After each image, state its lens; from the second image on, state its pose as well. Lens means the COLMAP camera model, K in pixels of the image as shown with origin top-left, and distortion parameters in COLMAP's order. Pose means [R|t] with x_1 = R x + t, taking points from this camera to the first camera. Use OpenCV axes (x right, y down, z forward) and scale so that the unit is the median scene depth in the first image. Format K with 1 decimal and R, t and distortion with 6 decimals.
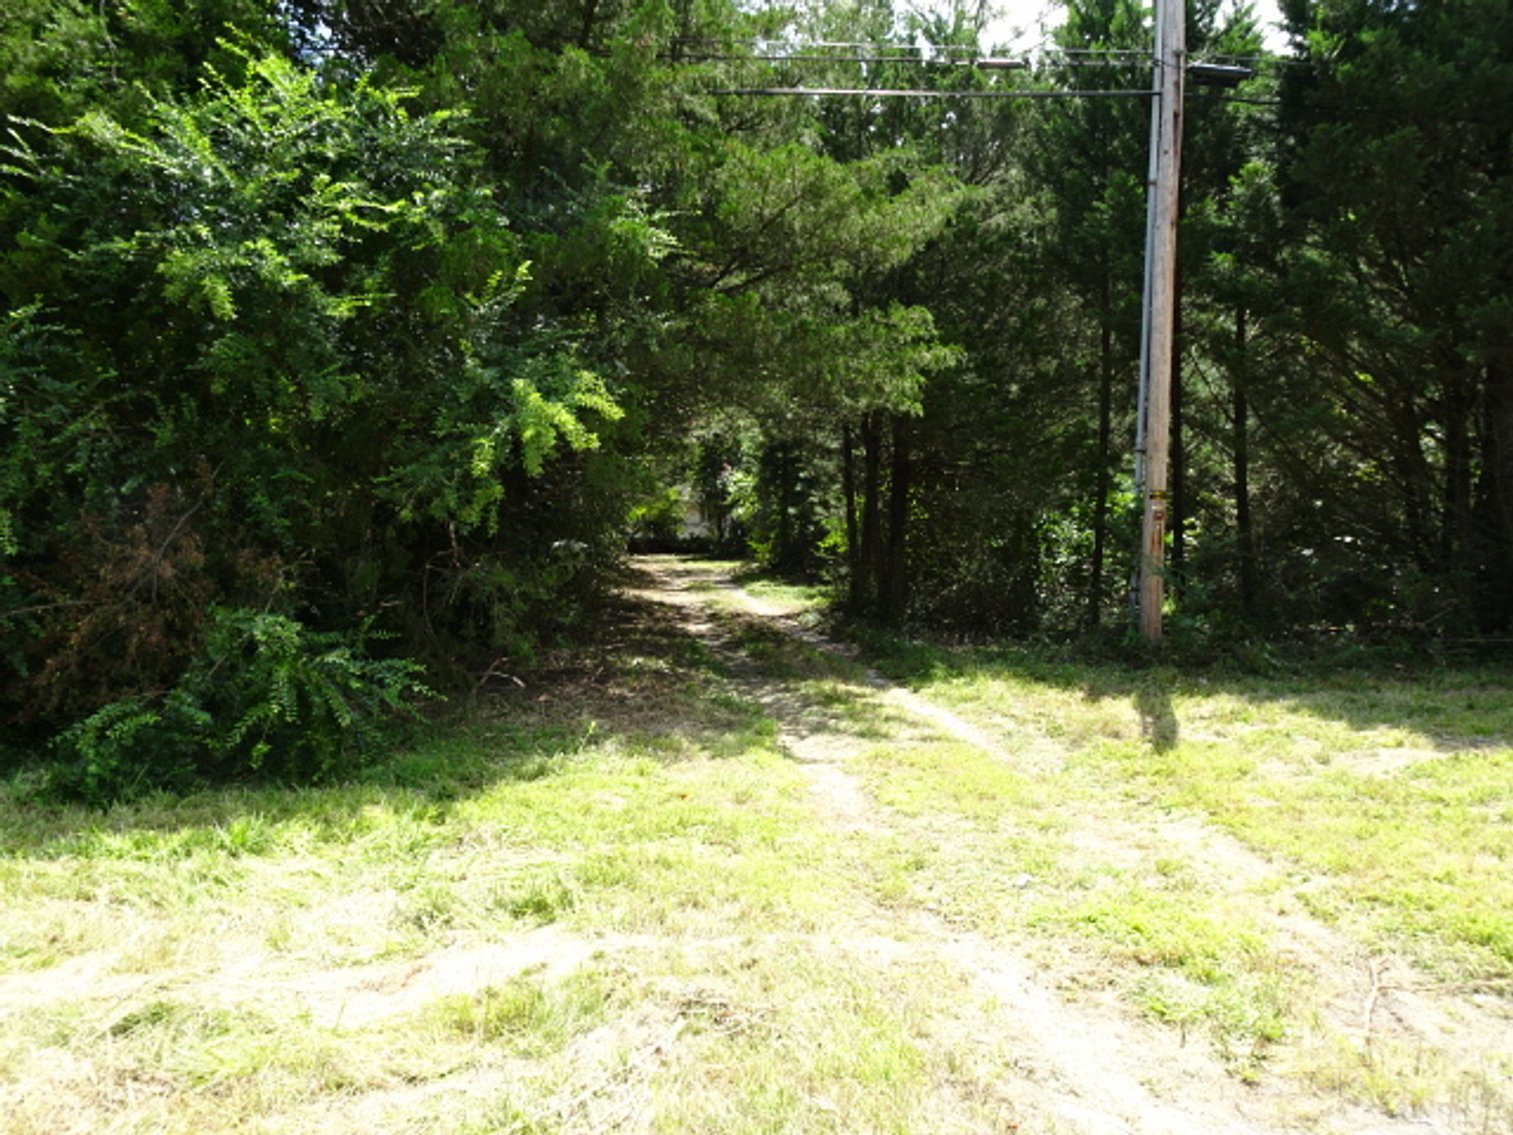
lens RADIAL K [[1057.7, 0, 756.5], [0, 1057.7, 567.5], [0, 0, 1]] dist [0.001091, -0.002544]
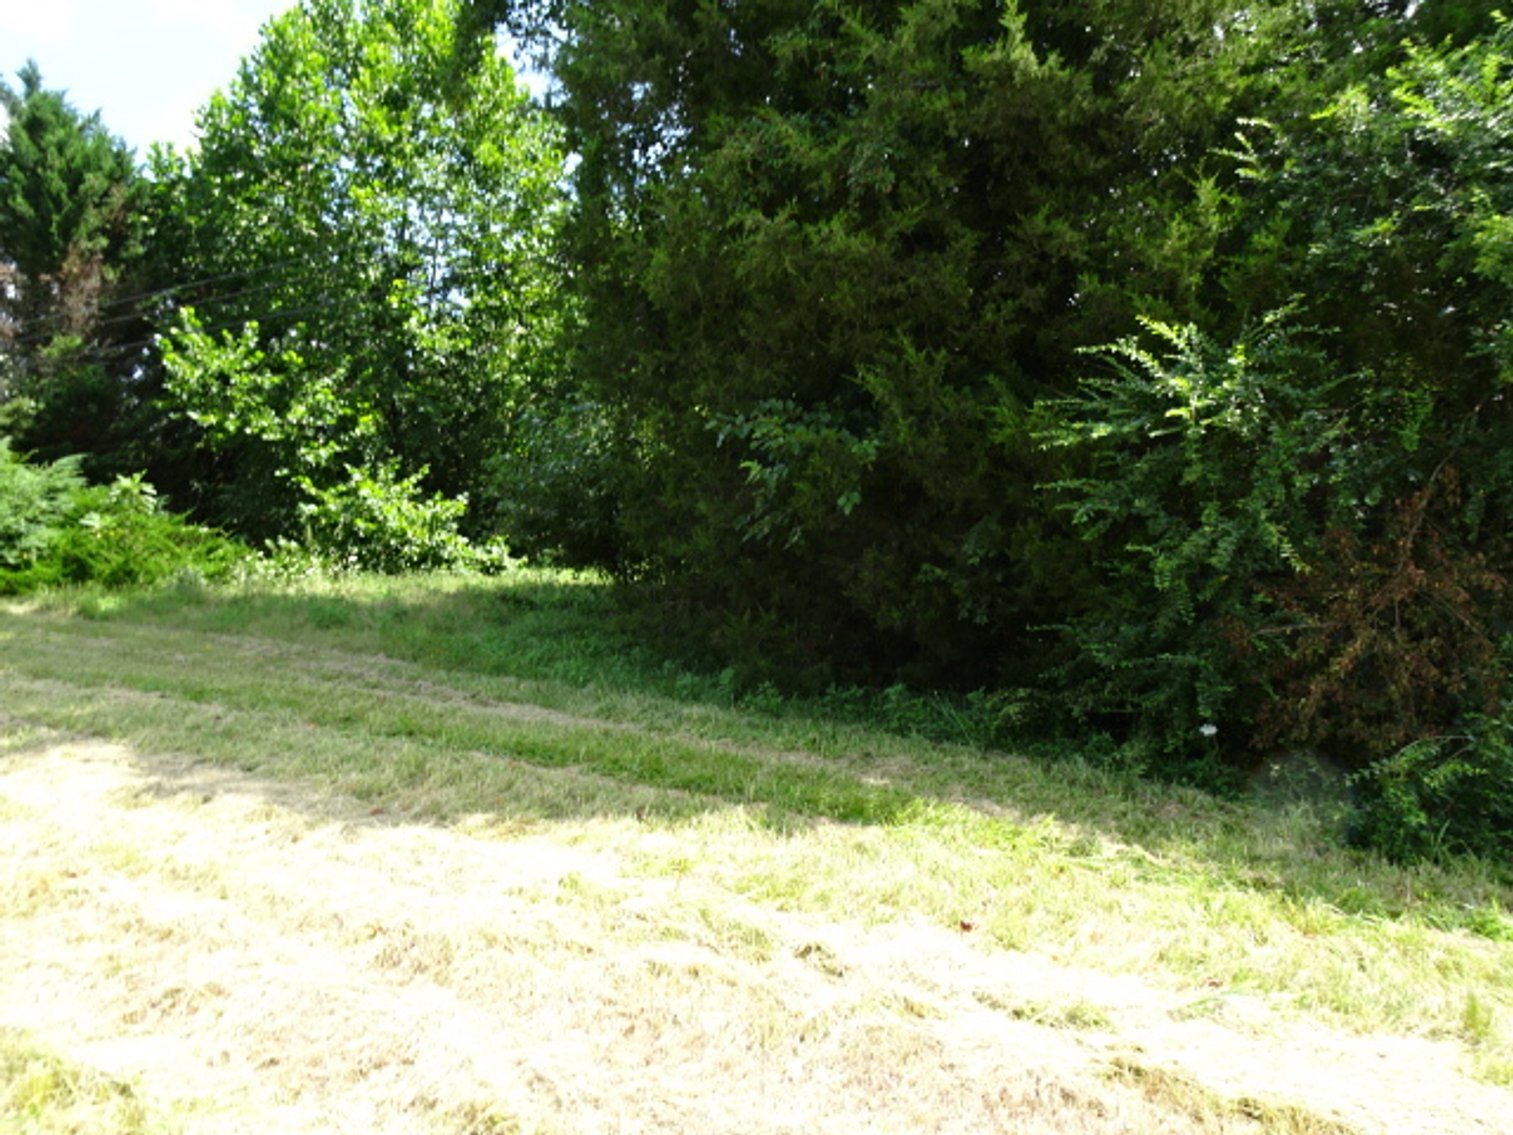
lens RADIAL K [[1057.7, 0, 756.5], [0, 1057.7, 567.5], [0, 0, 1]] dist [0.001091, -0.002544]
pose [[0.756070, 0.017604, -0.654254, -0.290477], [-0.025915, 0.999660, -0.003050, -0.000651], [0.653978, 0.019261, 0.756268, -0.011866]]
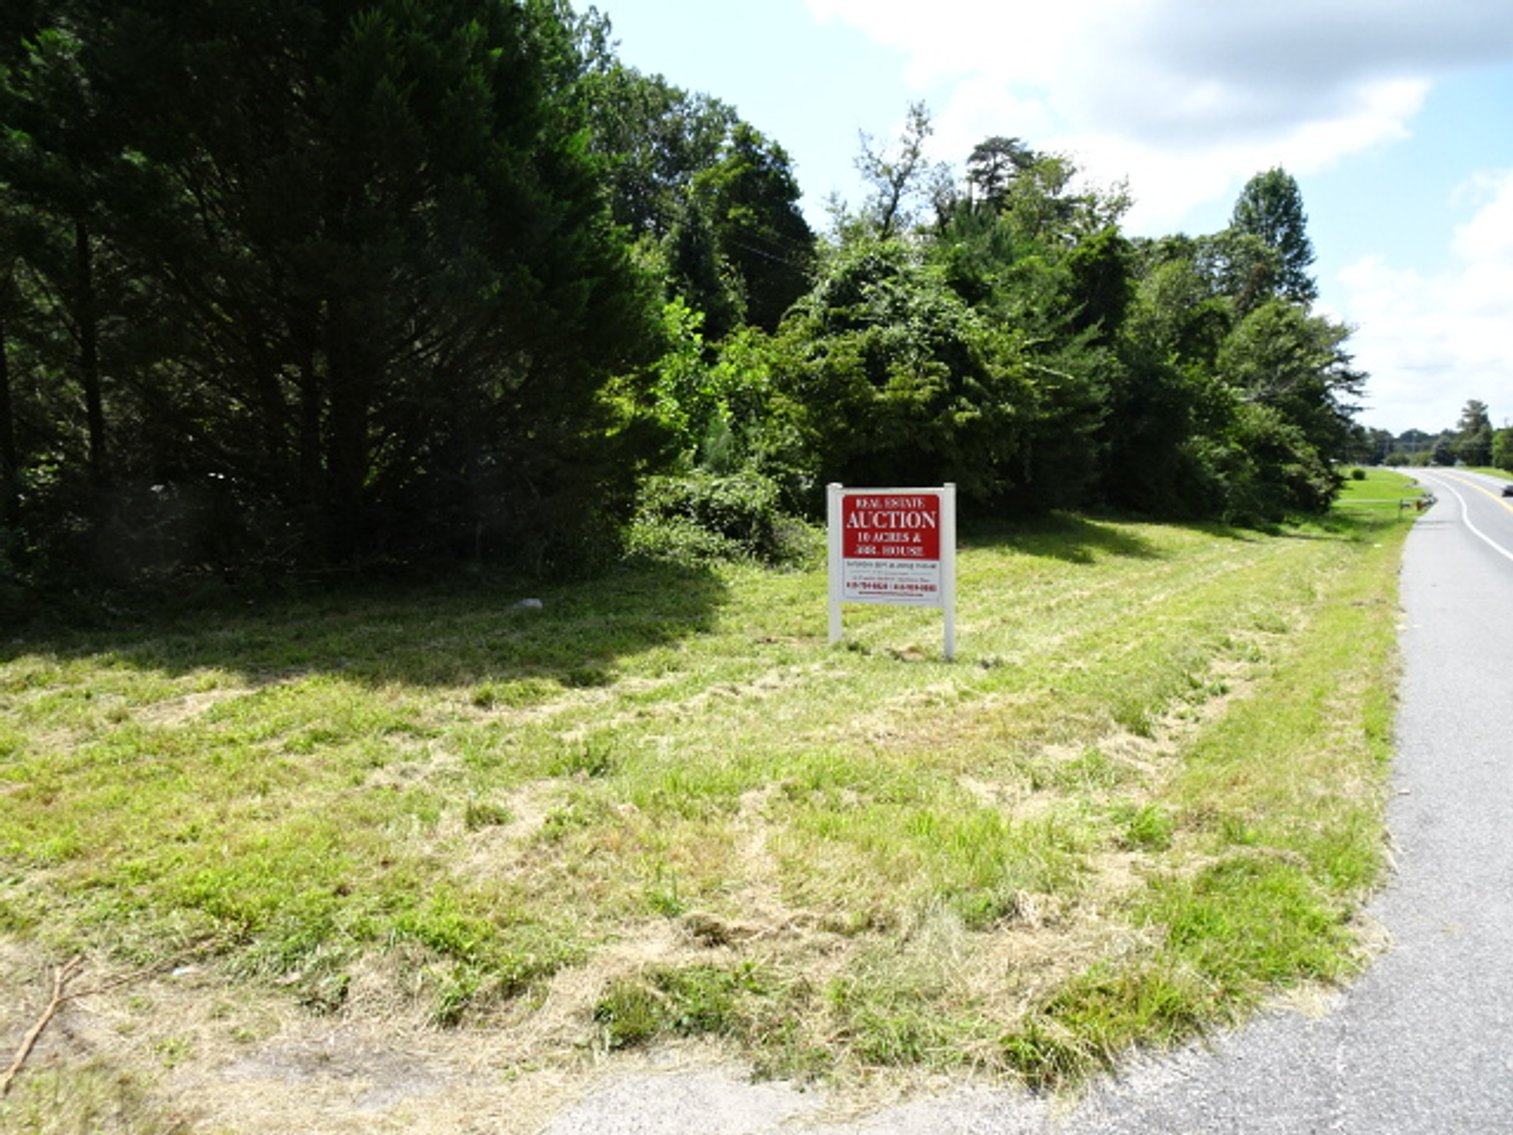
lens RADIAL K [[1057.7, 0, 756.5], [0, 1057.7, 567.5], [0, 0, 1]] dist [0.001091, -0.002544]
pose [[0.597818, -0.067750, 0.798764, 0.152499], [0.022353, 0.997444, 0.067873, 0.006240], [-0.801320, -0.022721, 0.597804, 0.038055]]
